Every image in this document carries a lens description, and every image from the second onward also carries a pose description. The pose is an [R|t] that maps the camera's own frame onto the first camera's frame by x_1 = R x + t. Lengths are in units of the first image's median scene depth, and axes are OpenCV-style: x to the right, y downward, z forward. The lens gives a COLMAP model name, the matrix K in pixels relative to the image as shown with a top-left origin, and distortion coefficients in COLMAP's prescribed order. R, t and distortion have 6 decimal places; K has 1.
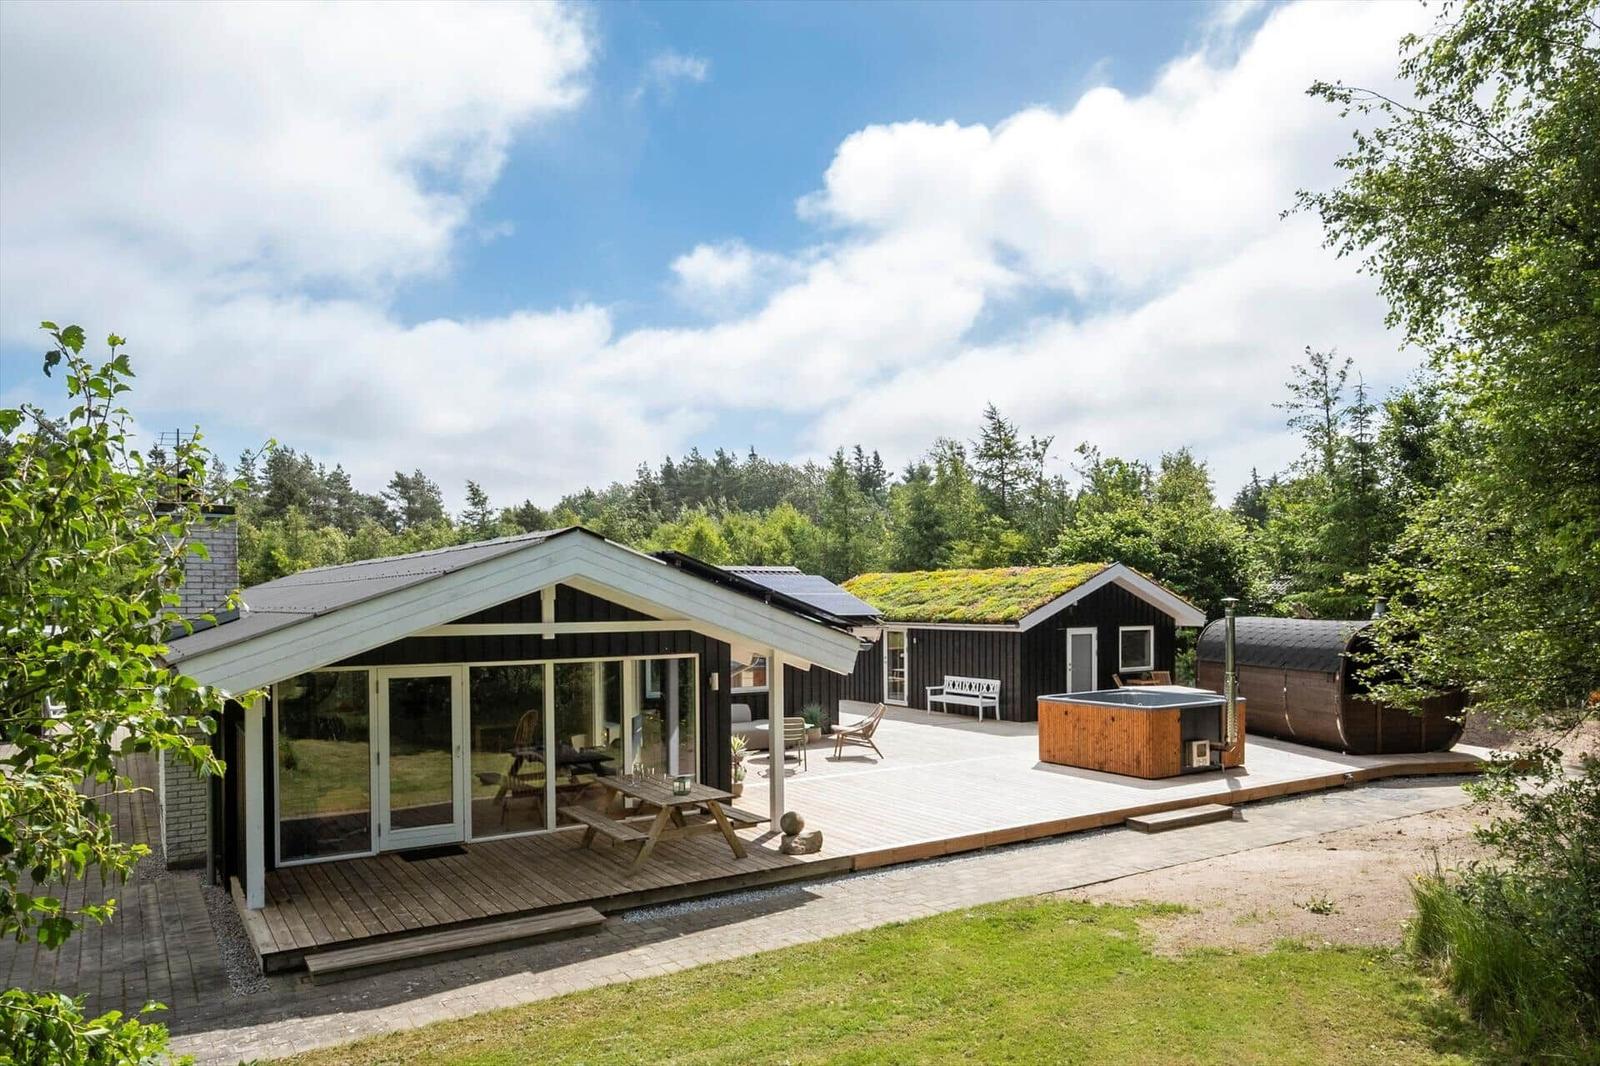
lens RADIAL K [[1165.7, 0, 802.5], [0, 1165.7, 595.2], [0, 0, 1]] dist [0.012089, 0.004265]
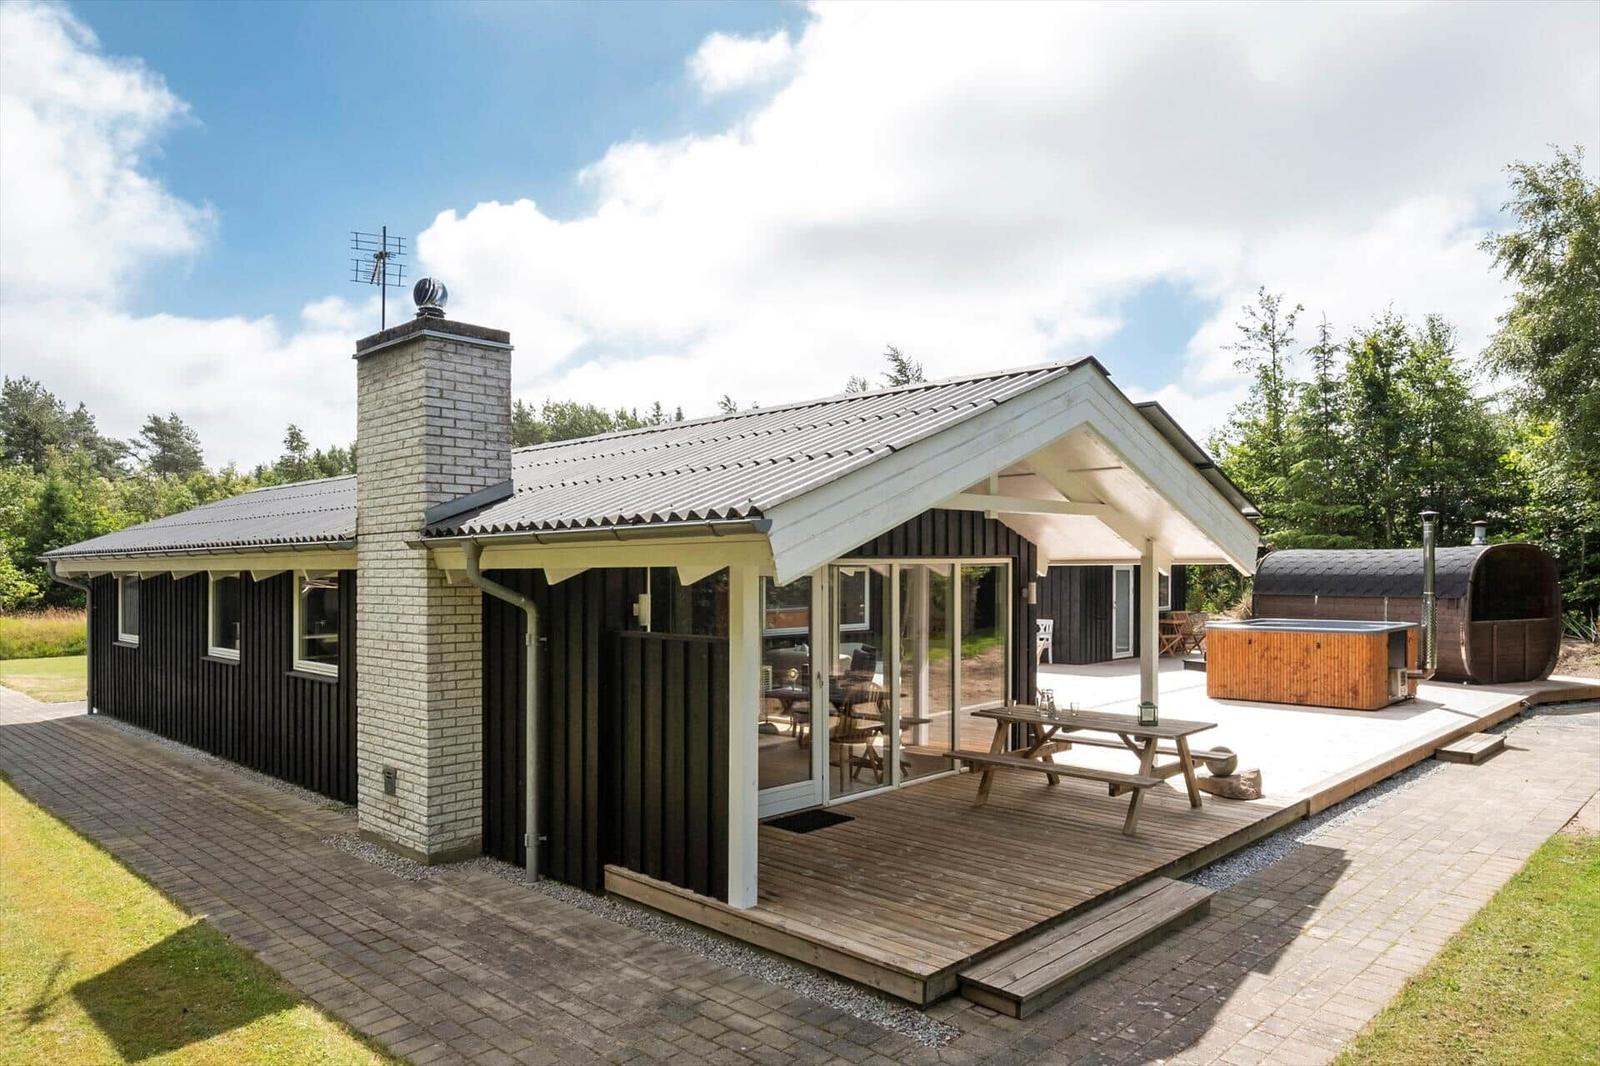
lens RADIAL K [[1188.2, 0, 800.0], [0, 1188.2, 533.0], [0, 0, 1]] dist [0.006866, 0.003349]
pose [[0.976463, 0.000961, 0.215682, -0.467846], [0.005288, 0.999583, -0.028394, 0.063380], [-0.215620, 0.028866, 0.976051, 0.276605]]
